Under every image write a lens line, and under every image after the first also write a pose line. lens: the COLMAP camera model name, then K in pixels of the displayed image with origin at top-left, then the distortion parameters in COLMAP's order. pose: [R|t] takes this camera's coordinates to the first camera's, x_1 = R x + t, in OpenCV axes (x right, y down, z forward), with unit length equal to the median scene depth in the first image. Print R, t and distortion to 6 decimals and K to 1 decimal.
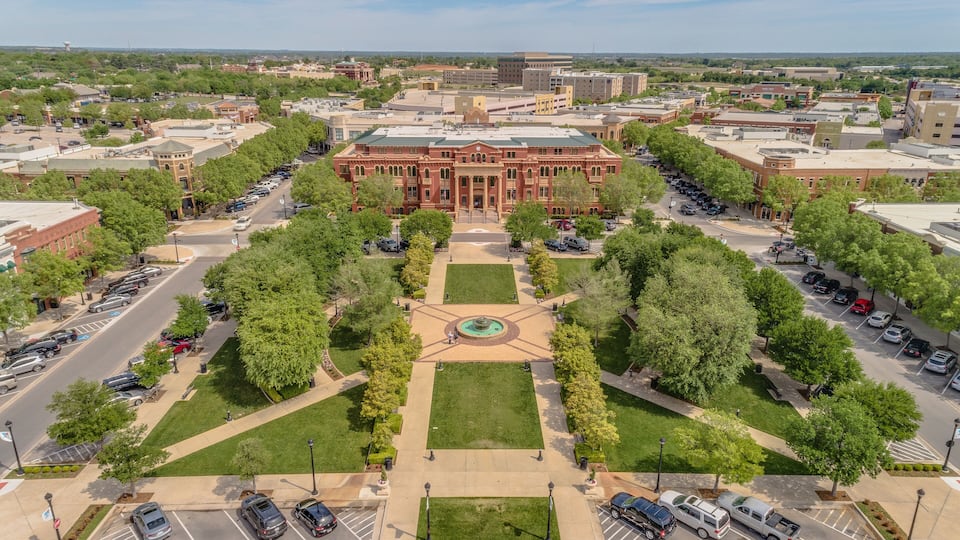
lens RADIAL K [[656.0, 0, 480.0], [0, 656.0, 270.0], [0, 0, 1]] dist [0.038129, 0.002197]
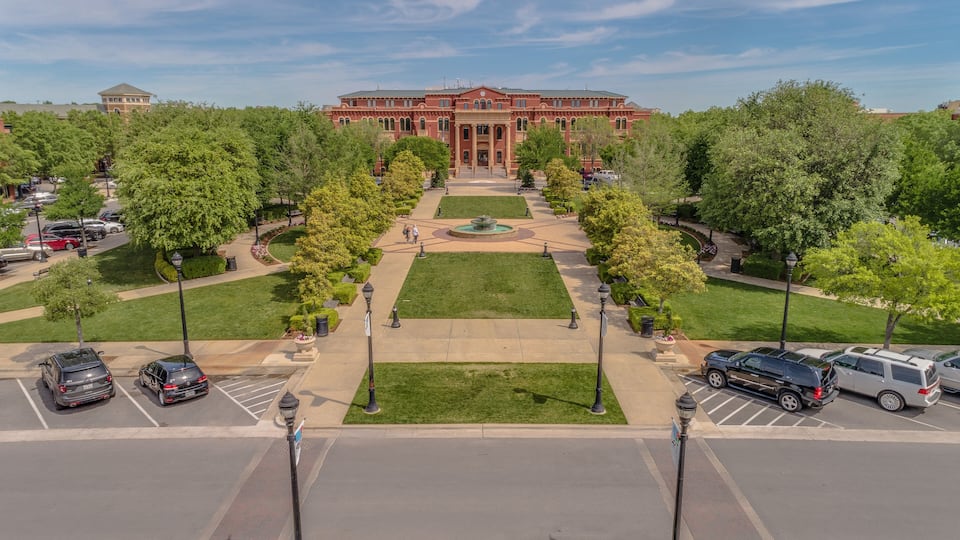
lens RADIAL K [[656.0, 0, 480.0], [0, 656.0, 270.0], [0, 0, 1]] dist [0.038129, 0.002197]
pose [[0.999879, -0.002937, -0.015282, 0.013132], [0.001334, 0.994590, -0.103874, 0.270391], [0.015505, 0.103841, 0.994473, 0.353532]]
